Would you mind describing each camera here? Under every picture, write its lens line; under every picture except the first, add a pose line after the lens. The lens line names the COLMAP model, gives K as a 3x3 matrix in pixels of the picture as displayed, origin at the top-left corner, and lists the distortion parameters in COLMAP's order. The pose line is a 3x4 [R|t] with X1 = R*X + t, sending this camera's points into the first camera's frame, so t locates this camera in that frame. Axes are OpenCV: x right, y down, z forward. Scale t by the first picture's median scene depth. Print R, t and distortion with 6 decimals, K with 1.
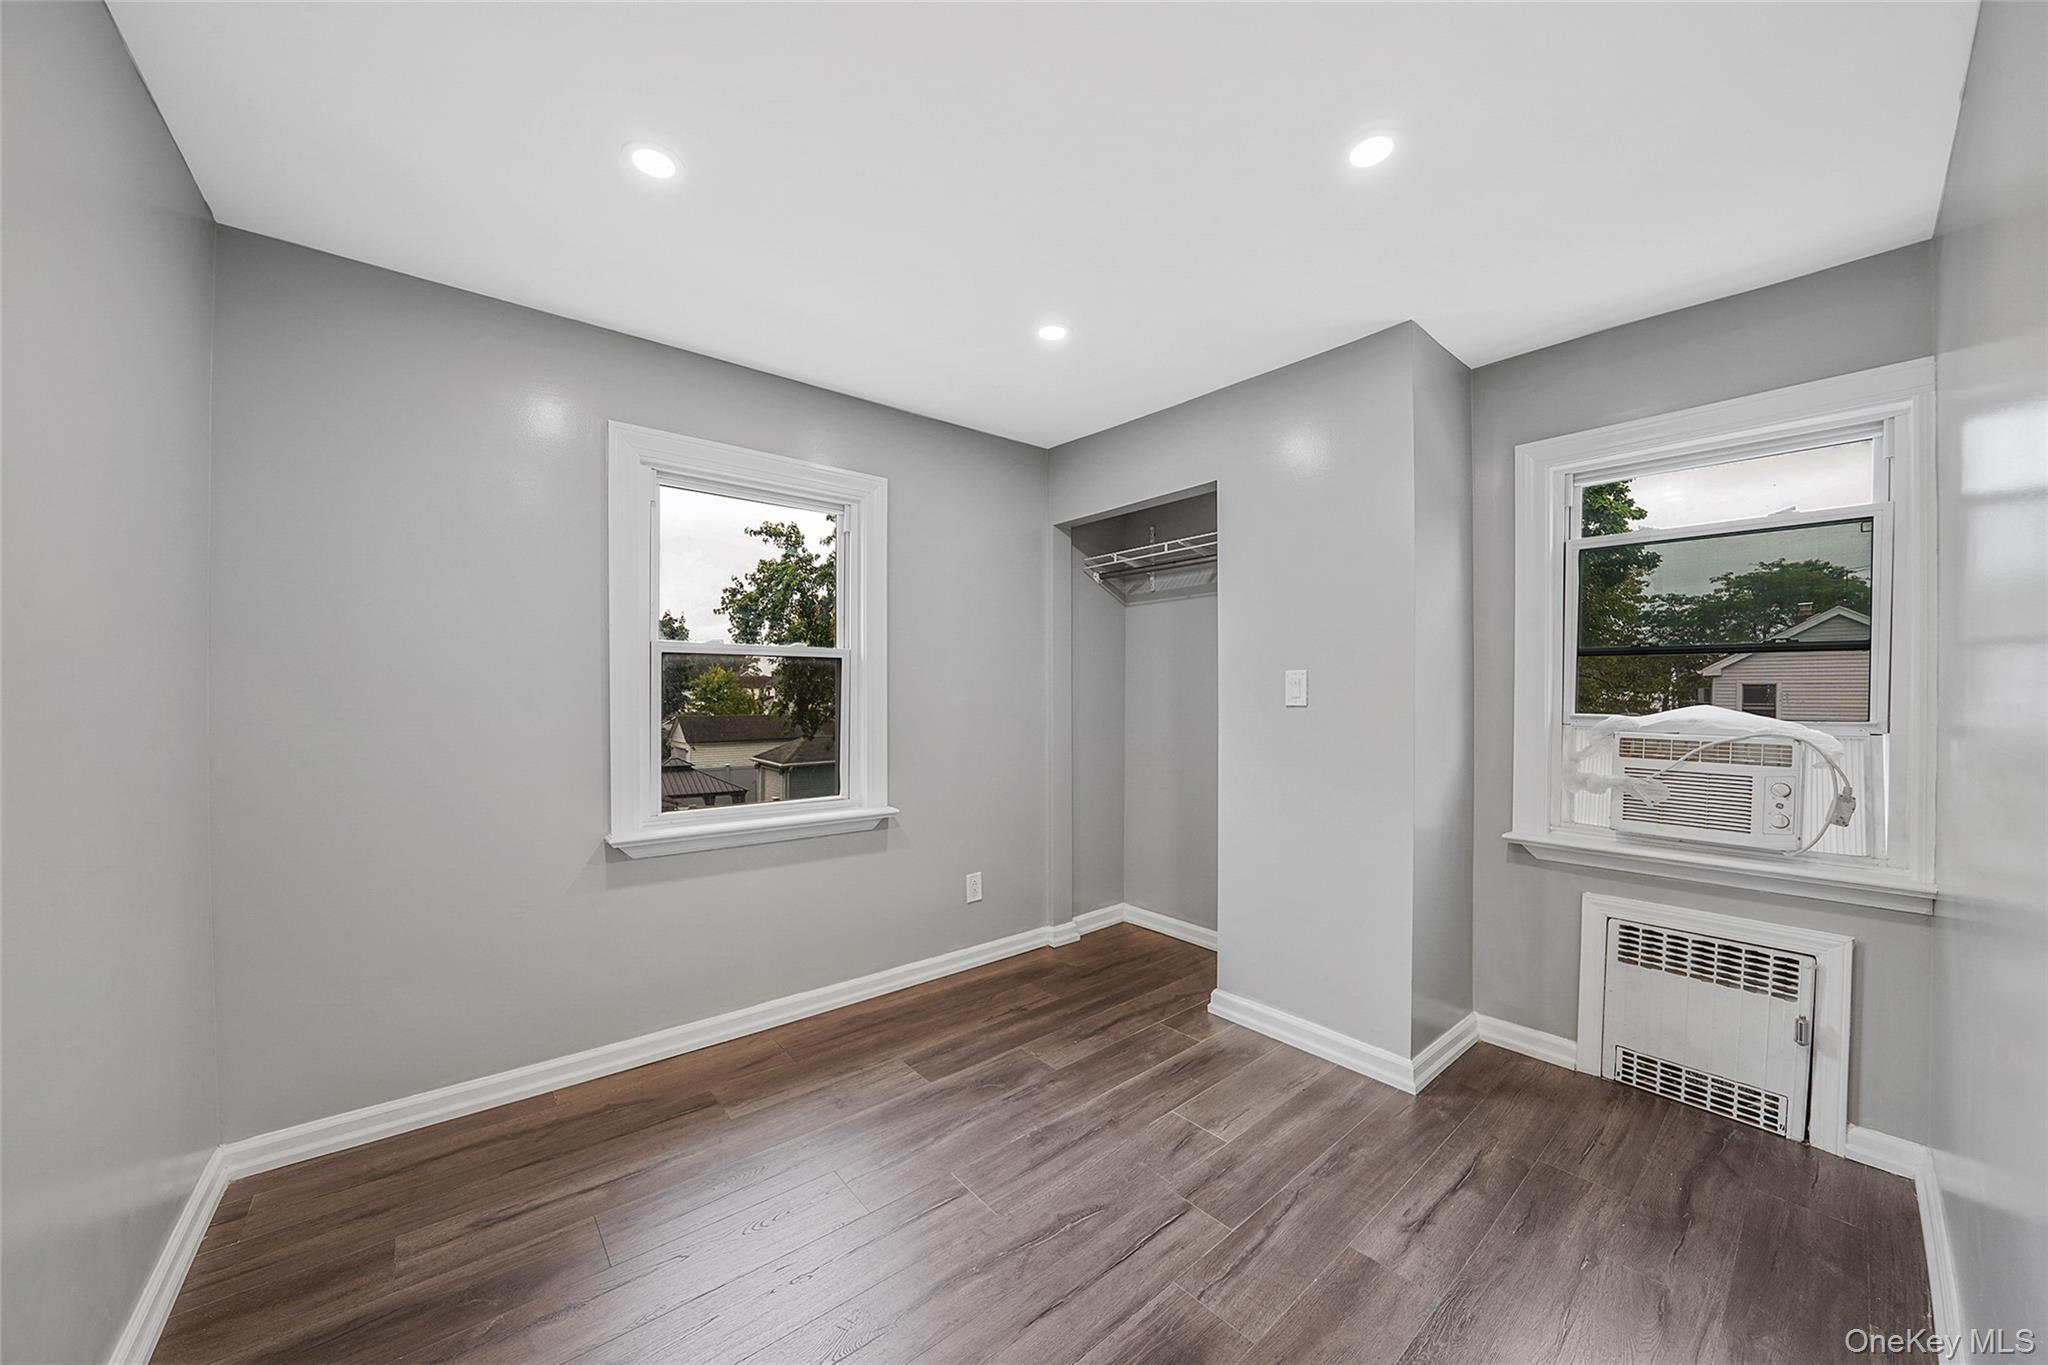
lens RADIAL K [[714.3, 0, 1025.0], [0, 714.3, 698.3], [0, 0, 1]] dist [-0.017697, 0.000384]
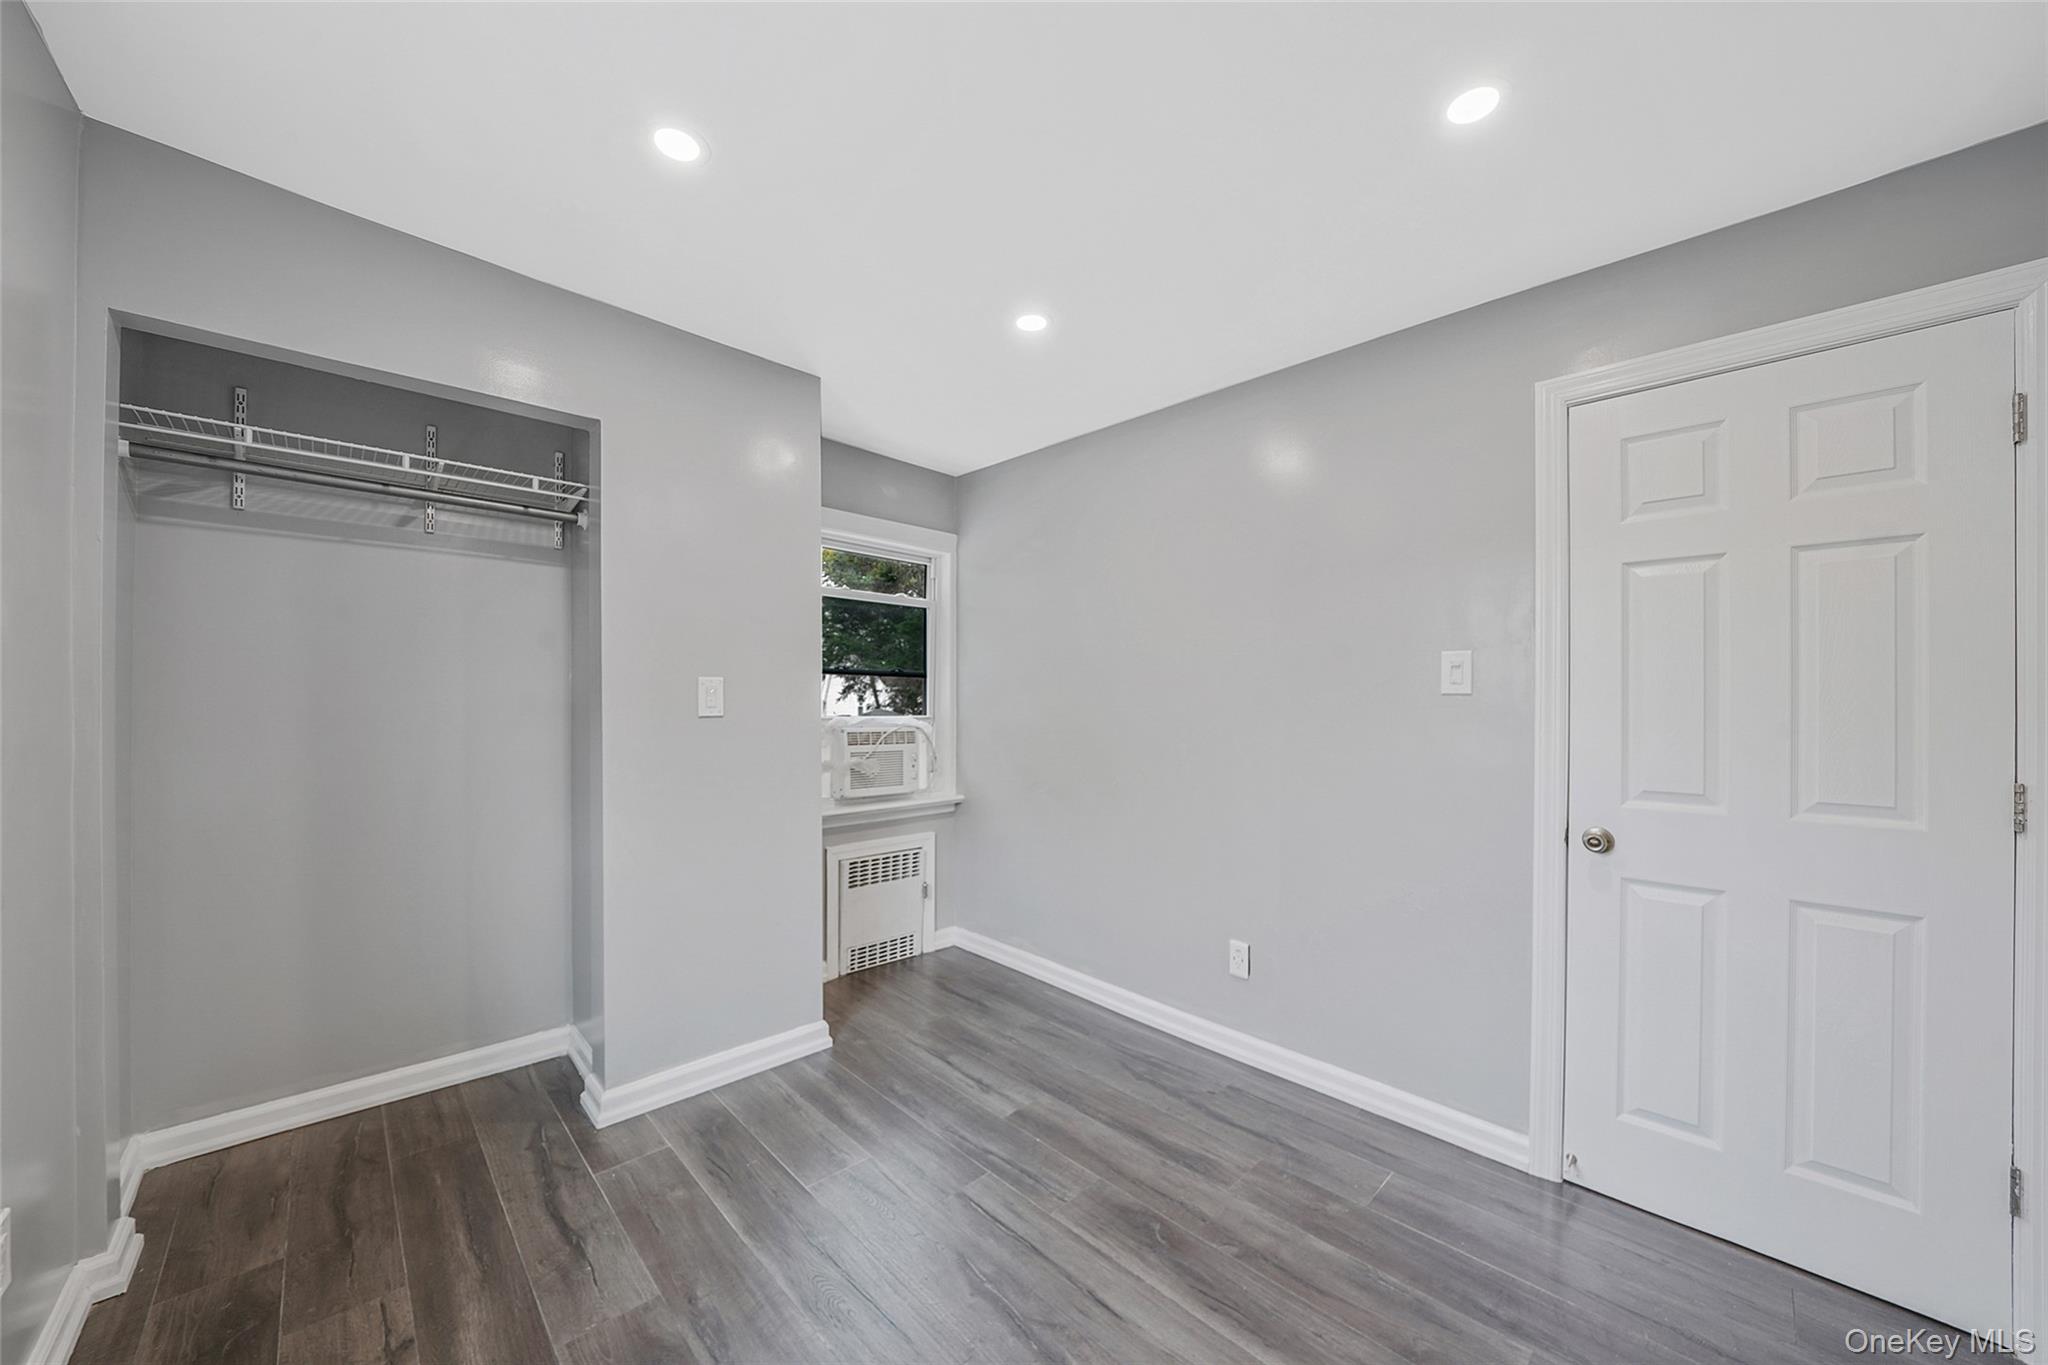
lens RADIAL K [[714.3, 0, 1025.0], [0, 714.3, 698.3], [0, 0, 1]] dist [-0.017697, 0.000384]
pose [[-0.060270, -0.003953, 0.998174, -0.679748], [-0.001093, 0.999992, 0.003895, -0.021080], [-0.998181, -0.000856, -0.060274, 0.796275]]
